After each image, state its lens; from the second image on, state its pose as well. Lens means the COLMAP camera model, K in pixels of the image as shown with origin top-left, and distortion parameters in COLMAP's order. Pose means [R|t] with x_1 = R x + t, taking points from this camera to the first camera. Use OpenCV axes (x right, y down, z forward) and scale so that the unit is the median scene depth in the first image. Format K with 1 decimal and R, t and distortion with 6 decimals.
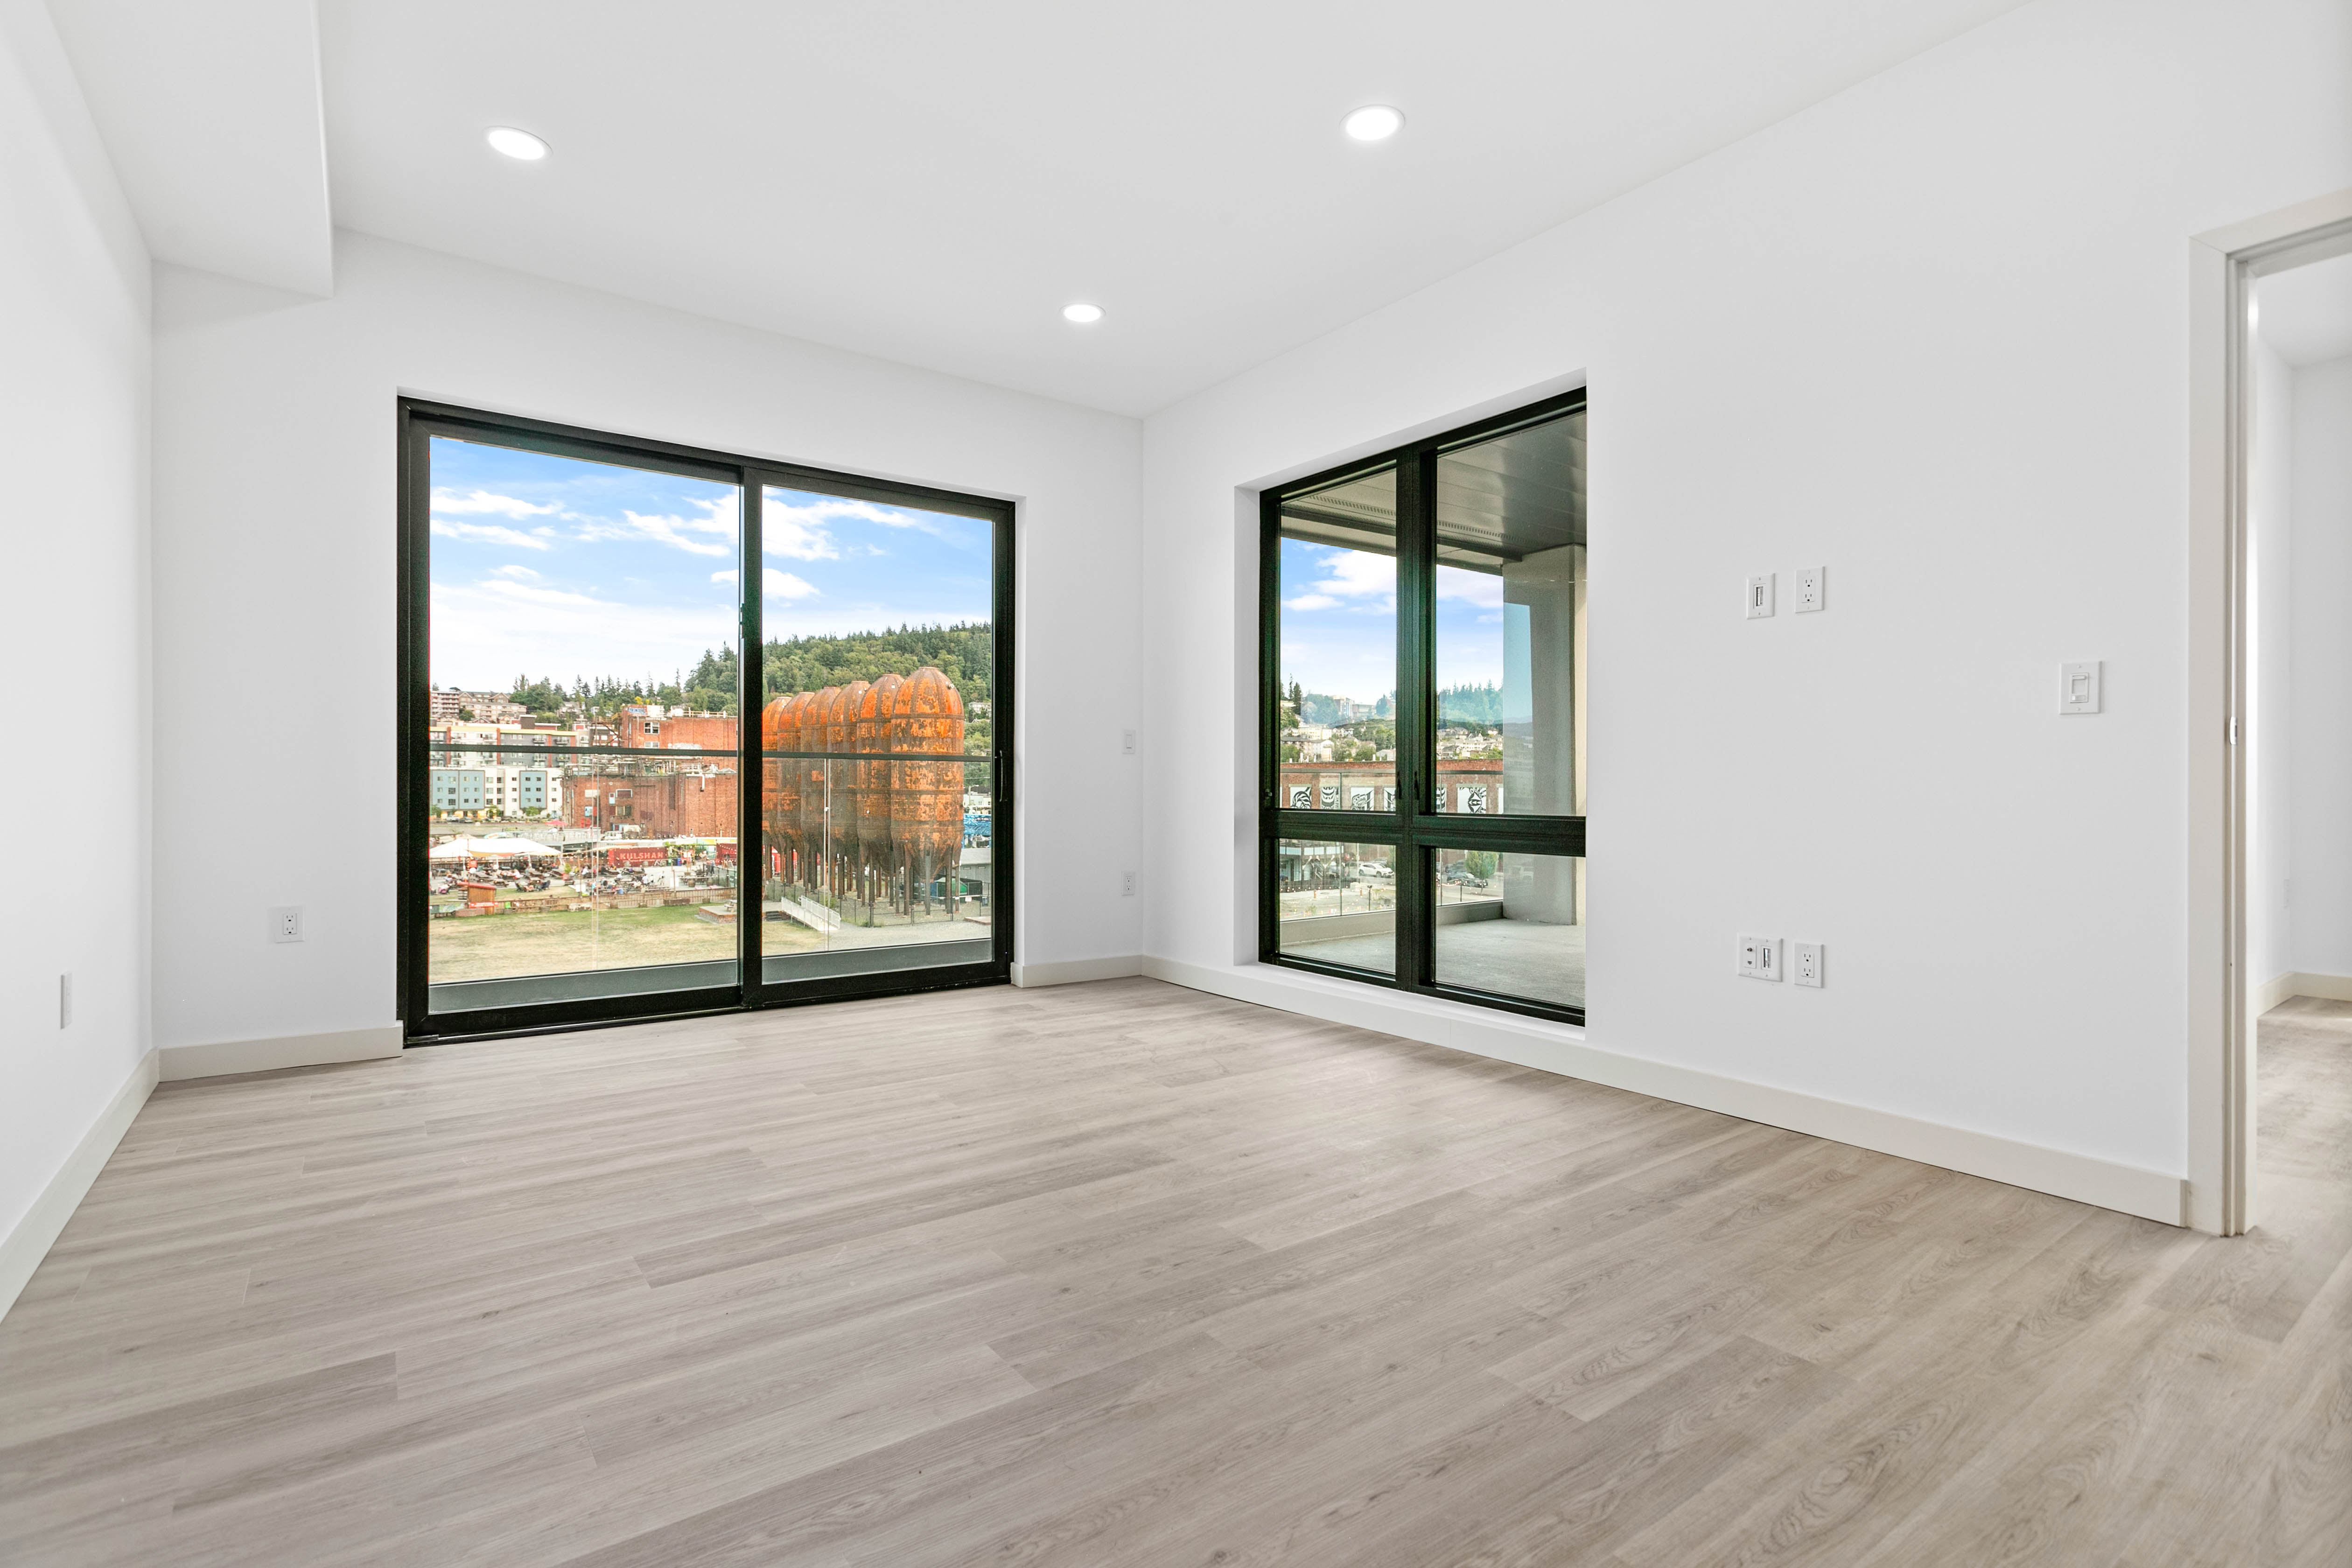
lens RADIAL K [[1110.7, 0, 1177.4], [0, 1110.7, 783.5], [0, 0, 1]] dist [-0.005580, 0.000599]
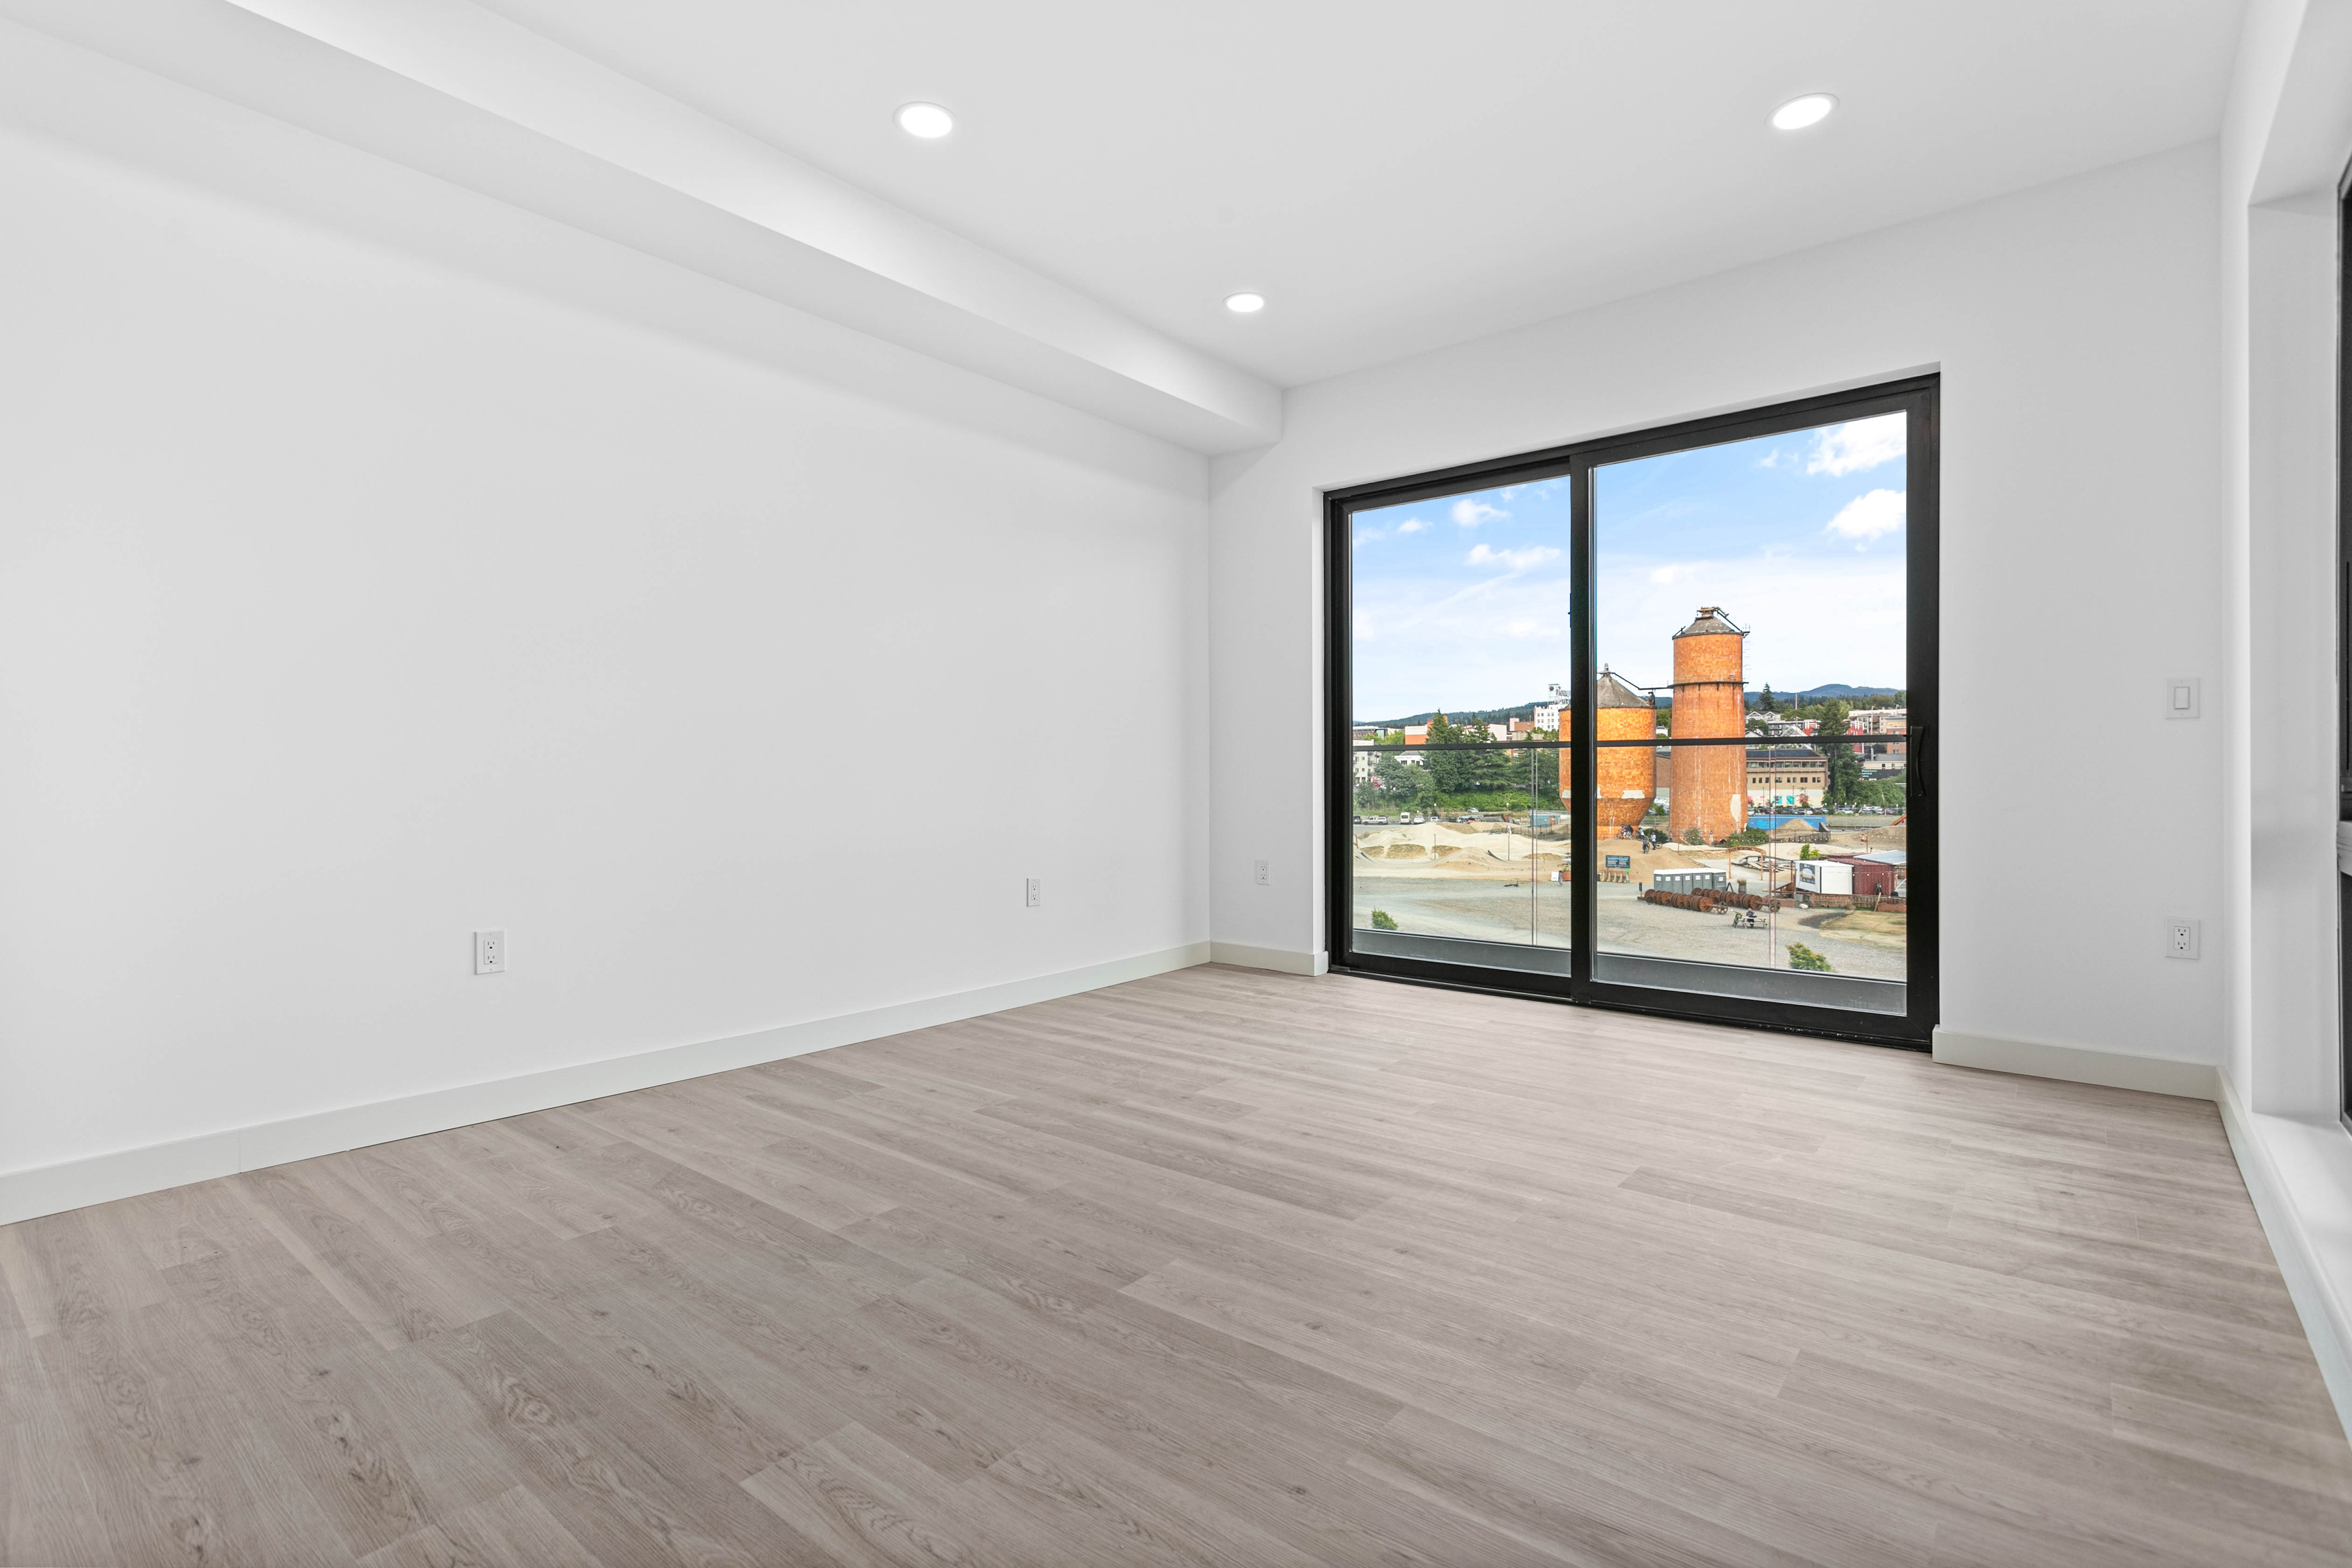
lens RADIAL K [[1110.7, 0, 1166.2], [0, 1110.7, 775.9], [0, 0, 1]] dist [-0.005580, 0.000599]
pose [[0.241012, -0.006544, -0.970500, 0.709597], [0.007045, 0.999963, -0.004993, 0.005466], [0.970497, -0.005634, 0.241049, 0.600999]]
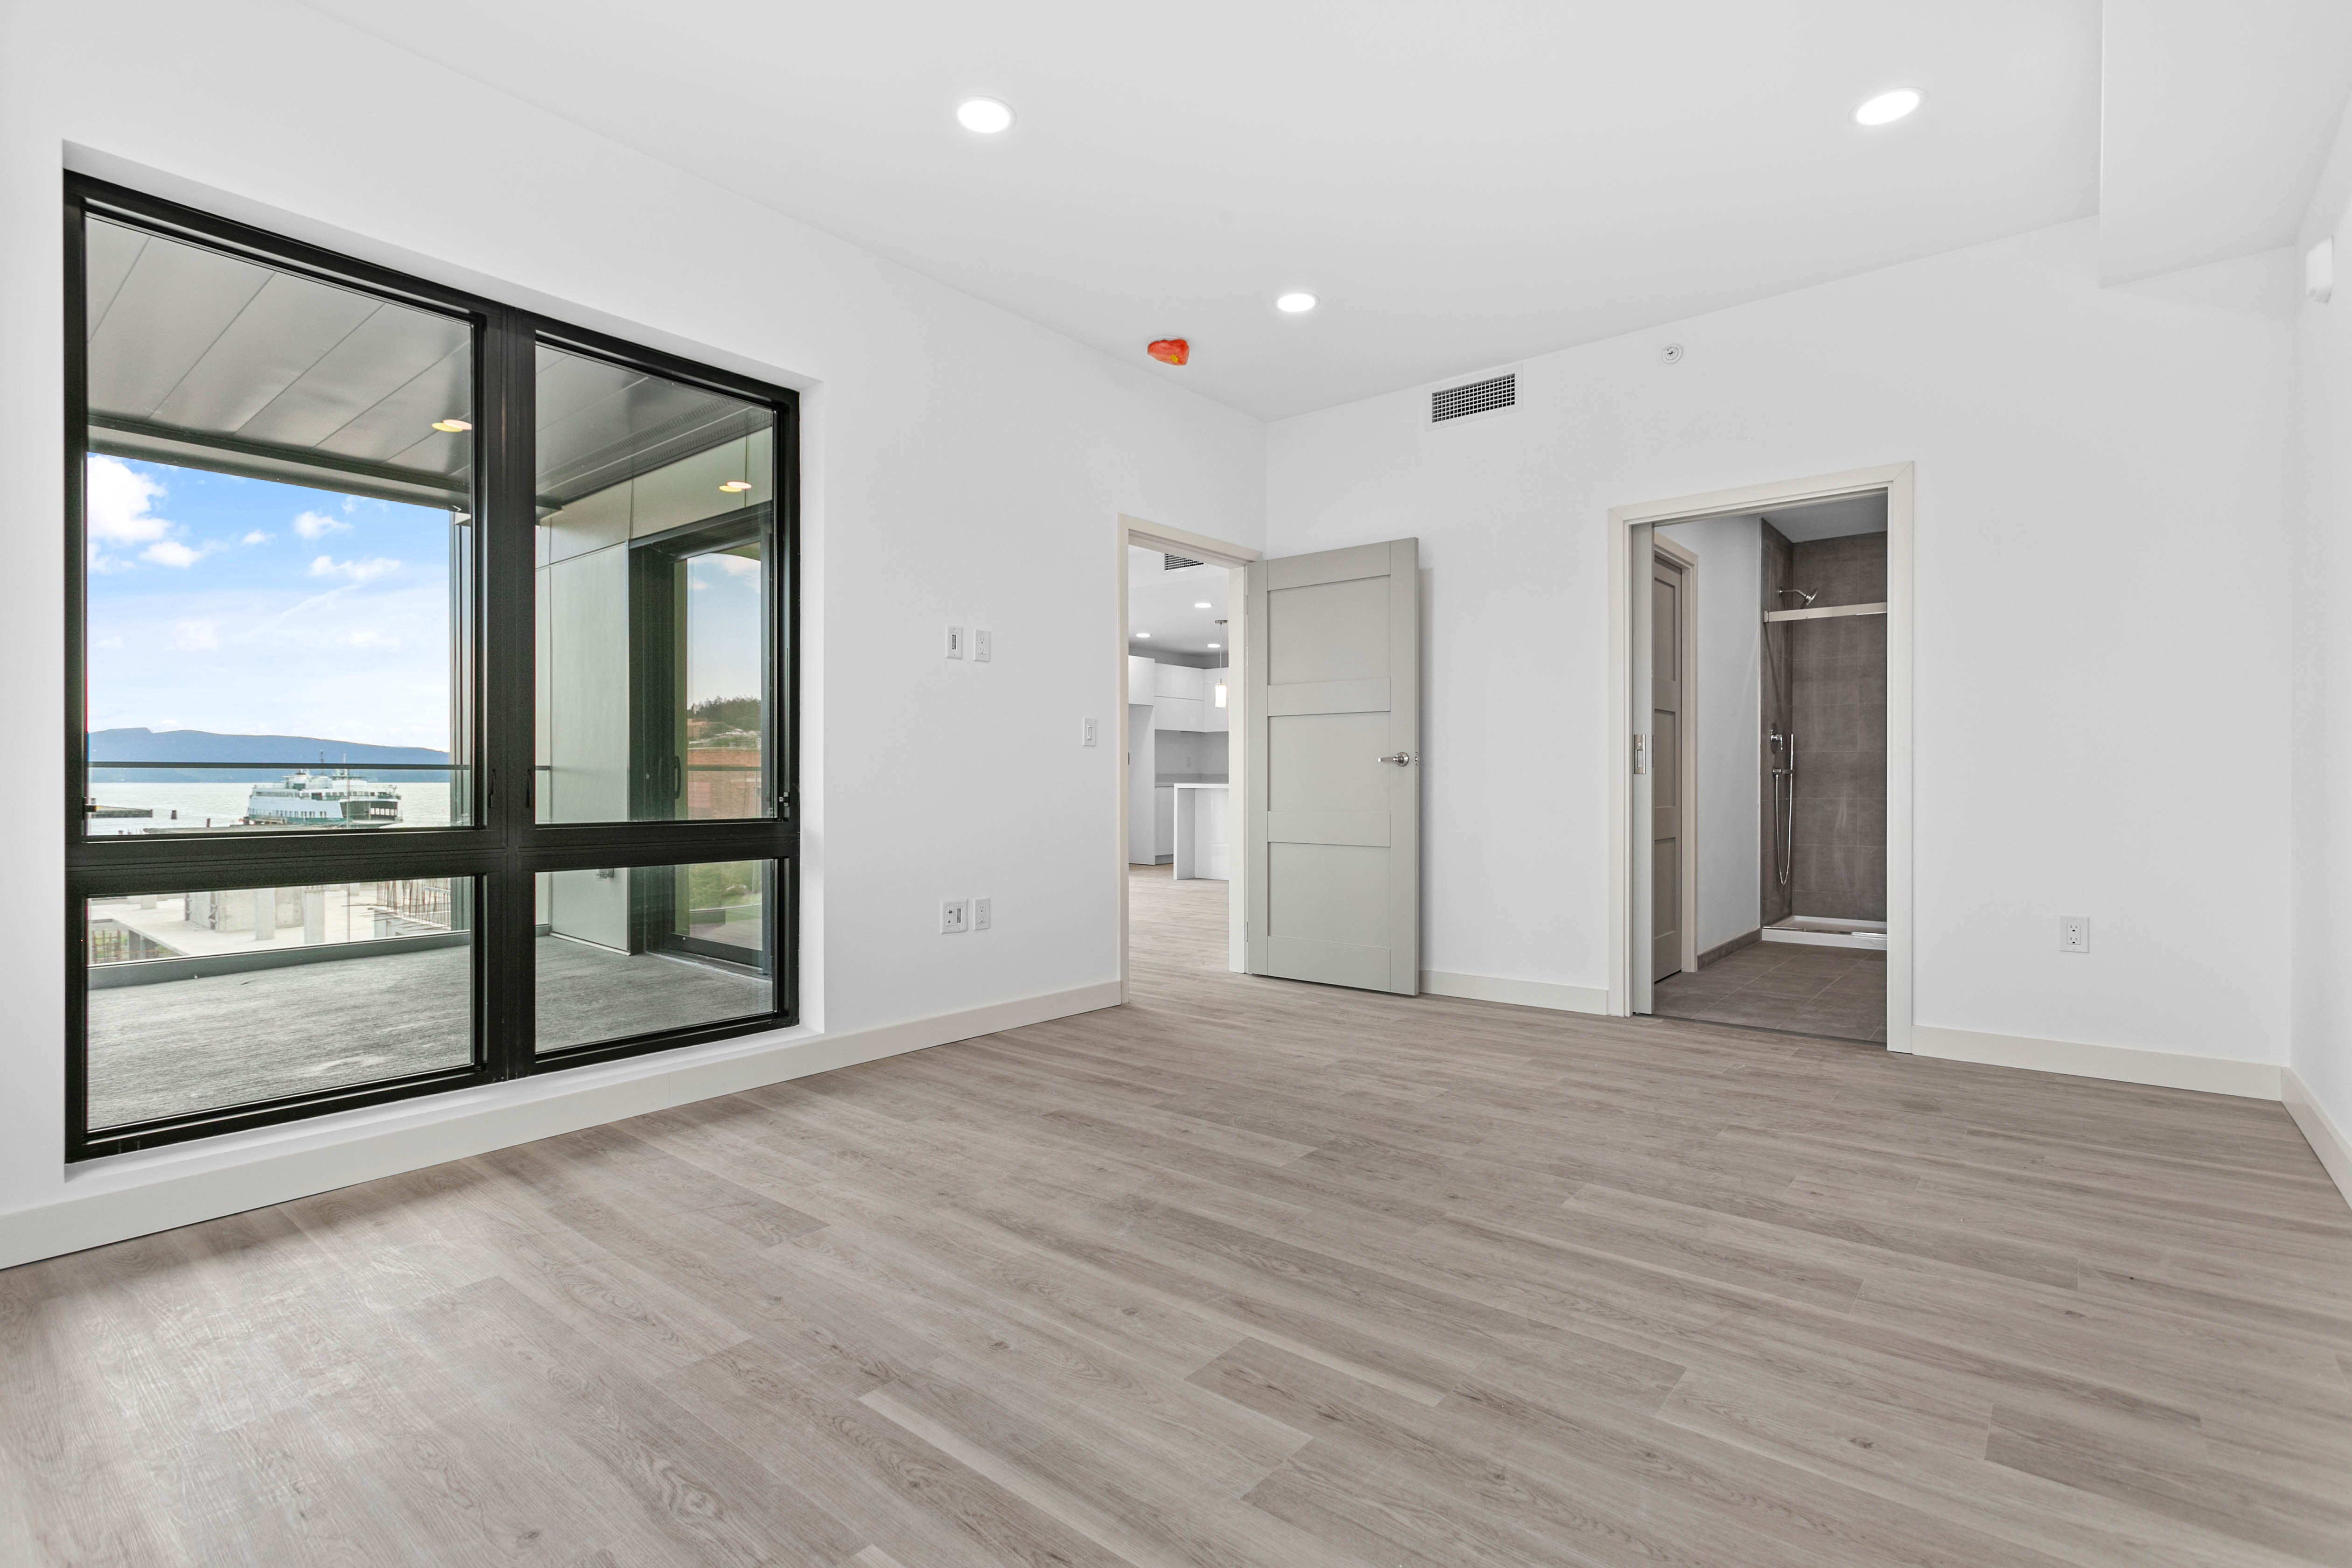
lens RADIAL K [[1110.7, 0, 1166.4], [0, 1110.7, 786.2], [0, 0, 1]] dist [-0.005580, 0.000599]
pose [[-0.237416, -0.005580, 0.971392, -0.821491], [-0.000872, 0.999984, 0.005532, -0.005282], [-0.971408, 0.000466, -0.237417, 1.078492]]
